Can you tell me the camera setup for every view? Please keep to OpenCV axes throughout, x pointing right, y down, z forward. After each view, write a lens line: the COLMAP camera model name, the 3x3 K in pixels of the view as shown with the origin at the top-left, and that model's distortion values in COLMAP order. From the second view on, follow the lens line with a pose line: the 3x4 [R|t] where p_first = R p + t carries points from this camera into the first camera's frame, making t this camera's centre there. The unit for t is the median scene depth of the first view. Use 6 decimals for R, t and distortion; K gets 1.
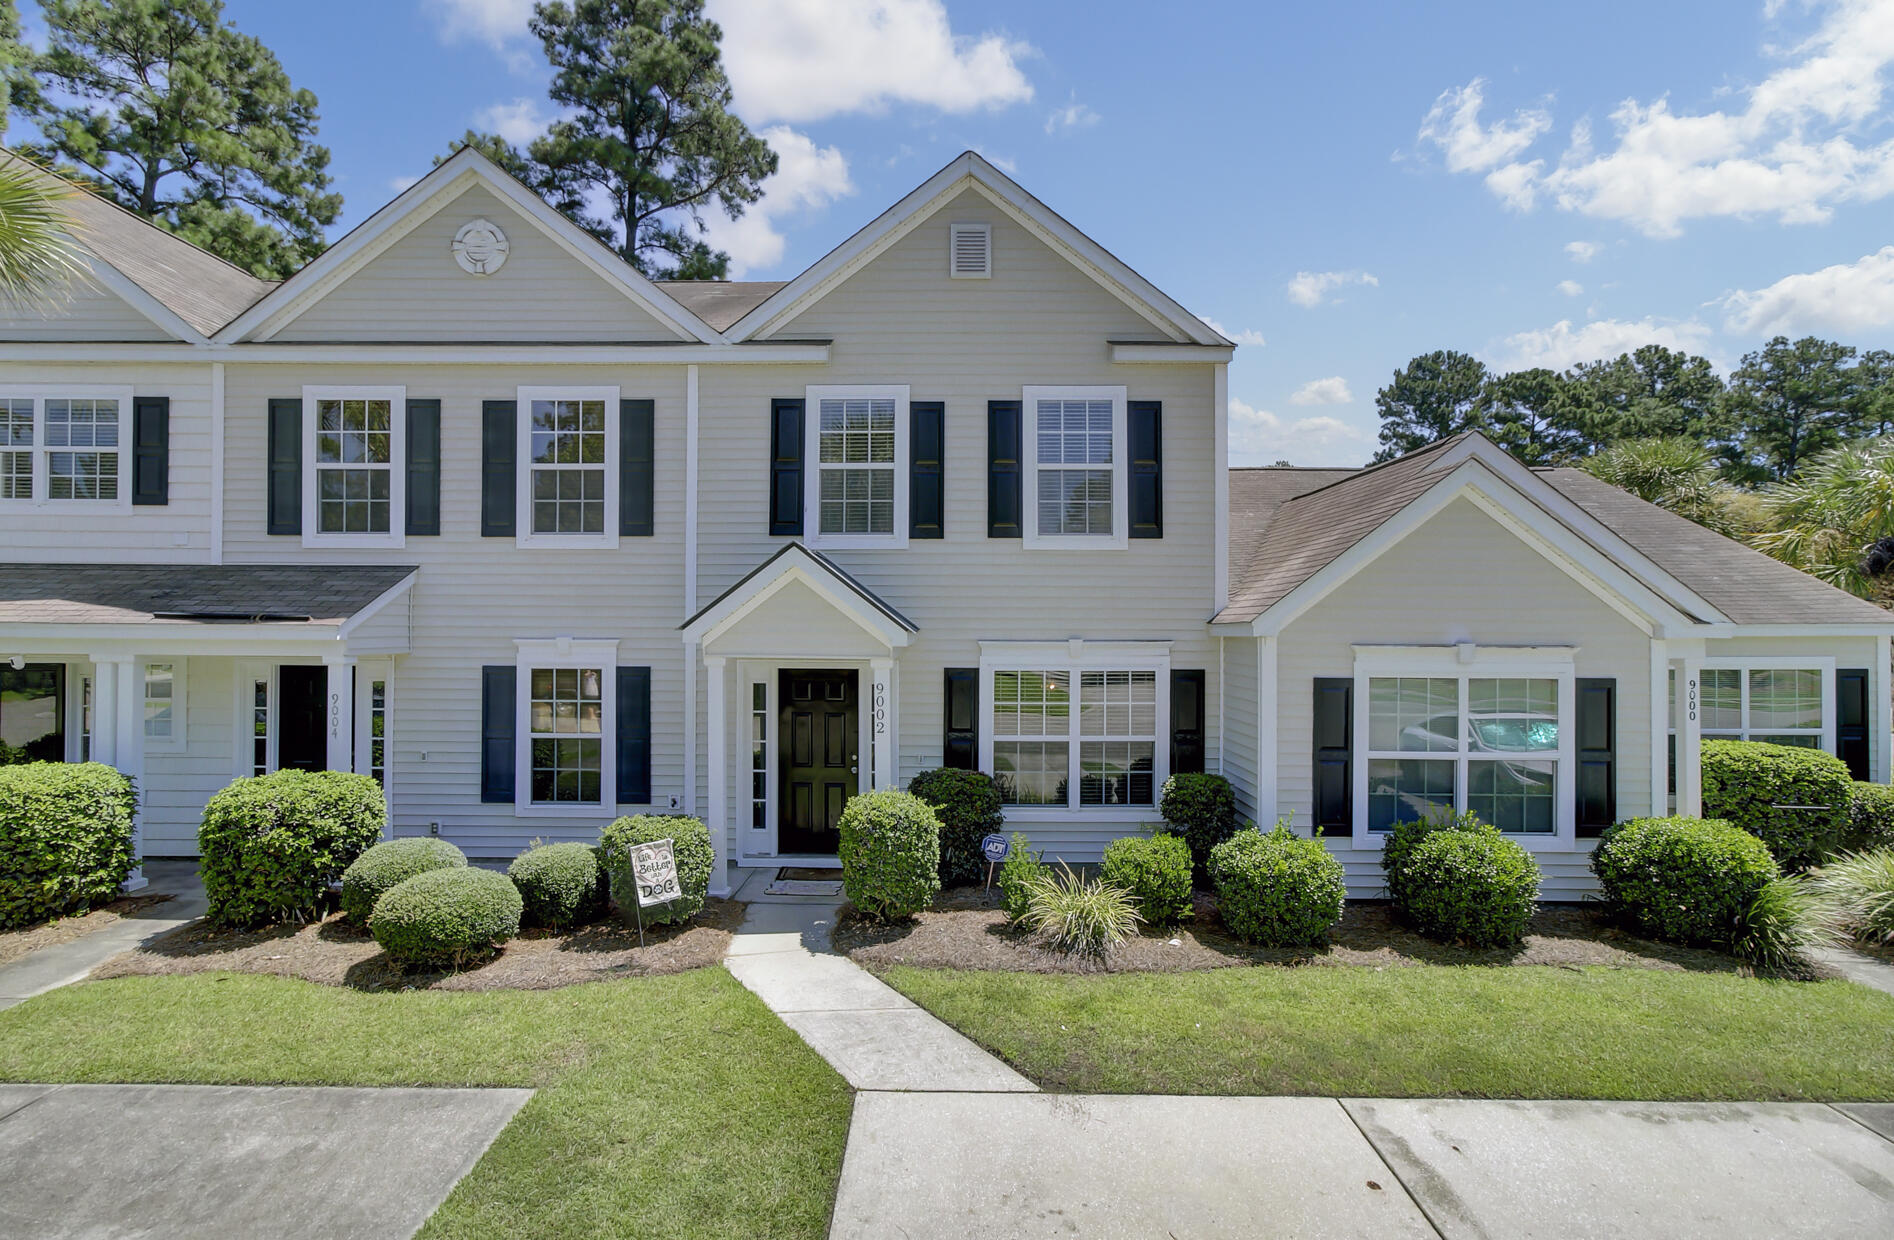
lens RADIAL K [[881.0, 0, 947.0], [0, 881.0, 620.0], [0, 0, 1]] dist [0.000330, 0.000091]
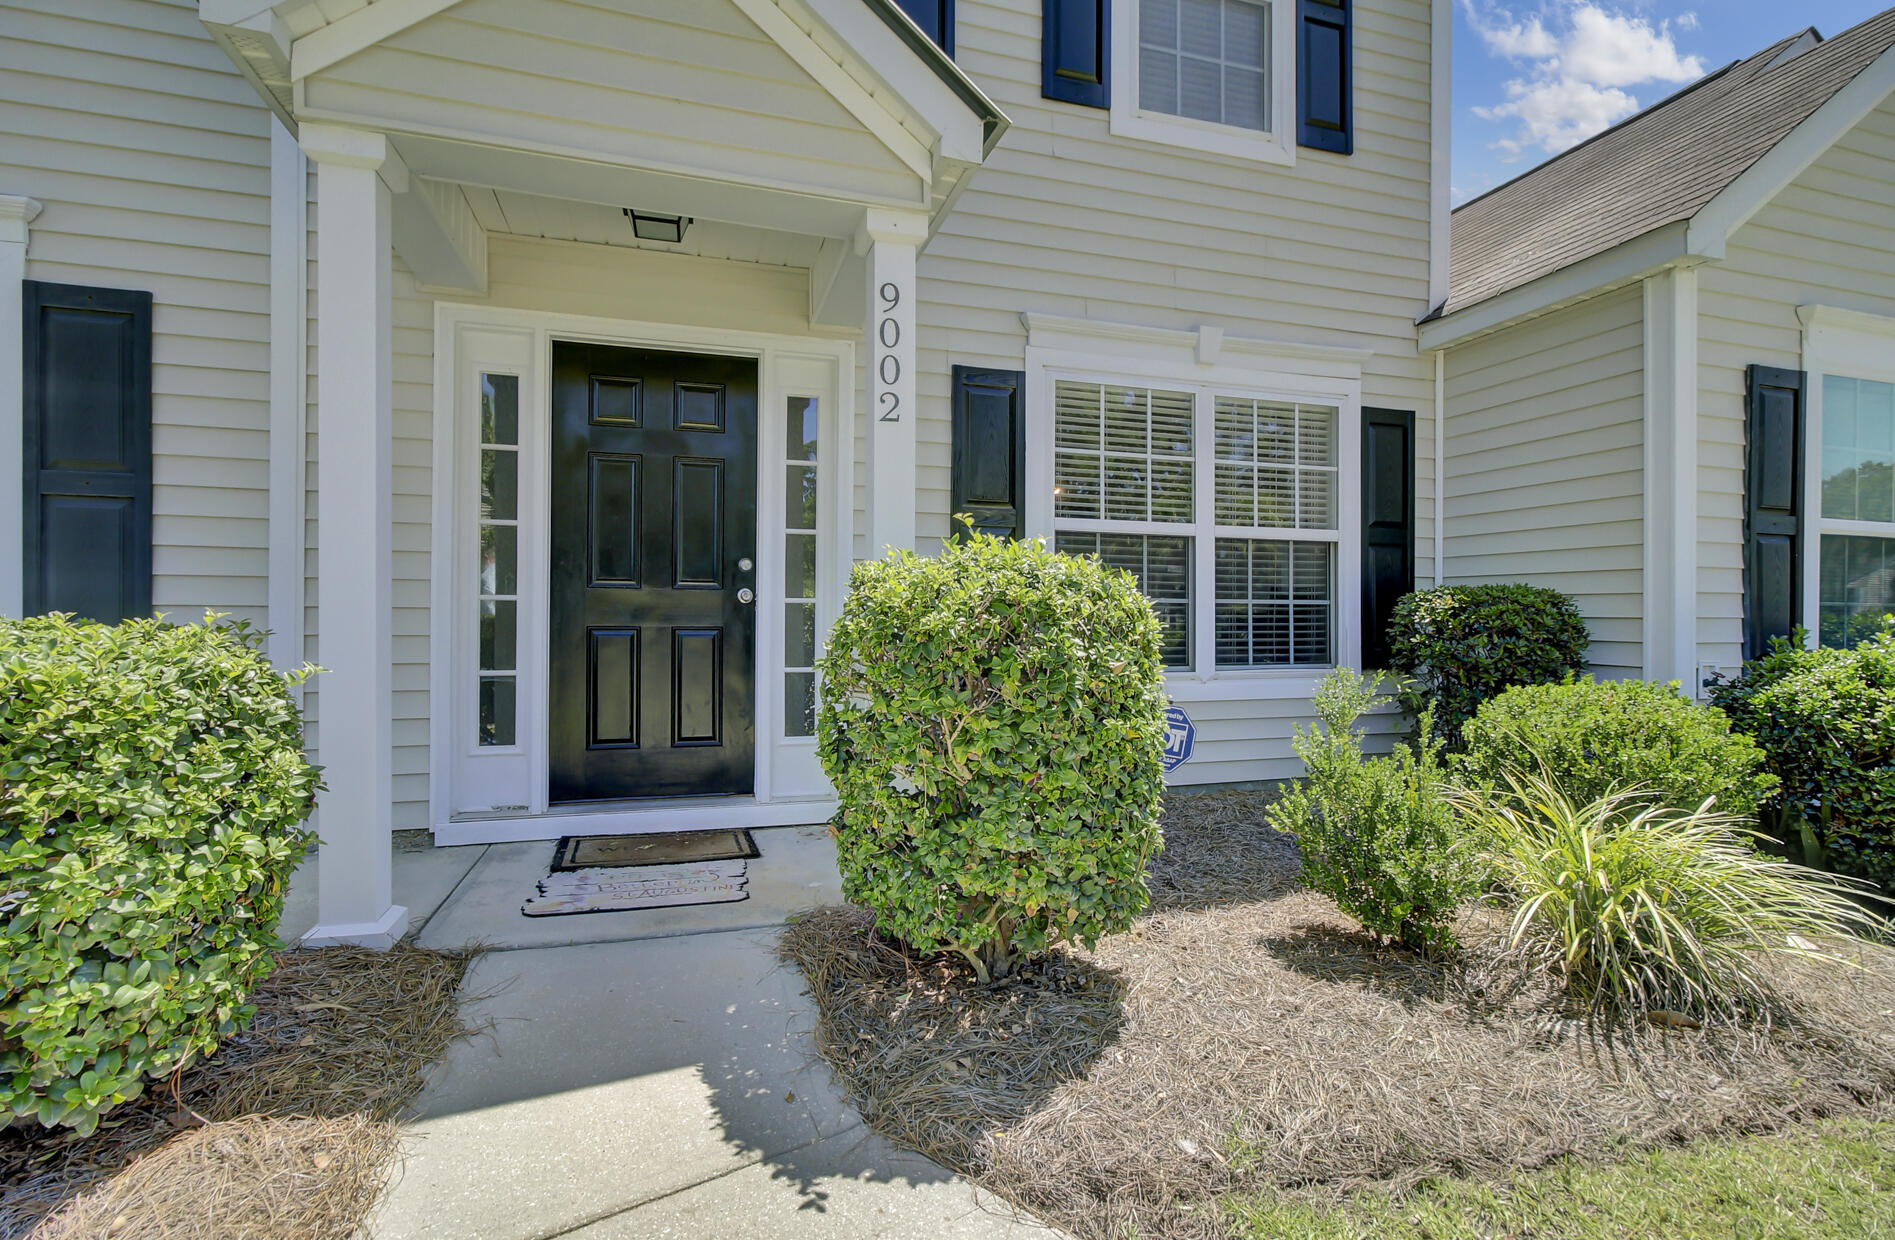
lens RADIAL K [[862.9, 0, 950.1], [0, 862.9, 601.6], [0, 0, 1]] dist [0.005719, 0.000487]
pose [[0.956810, 0.002603, 0.290703, -0.139641], [-0.004551, 0.999971, 0.006025, 0.179340], [-0.290679, -0.007088, 0.956794, 0.607019]]
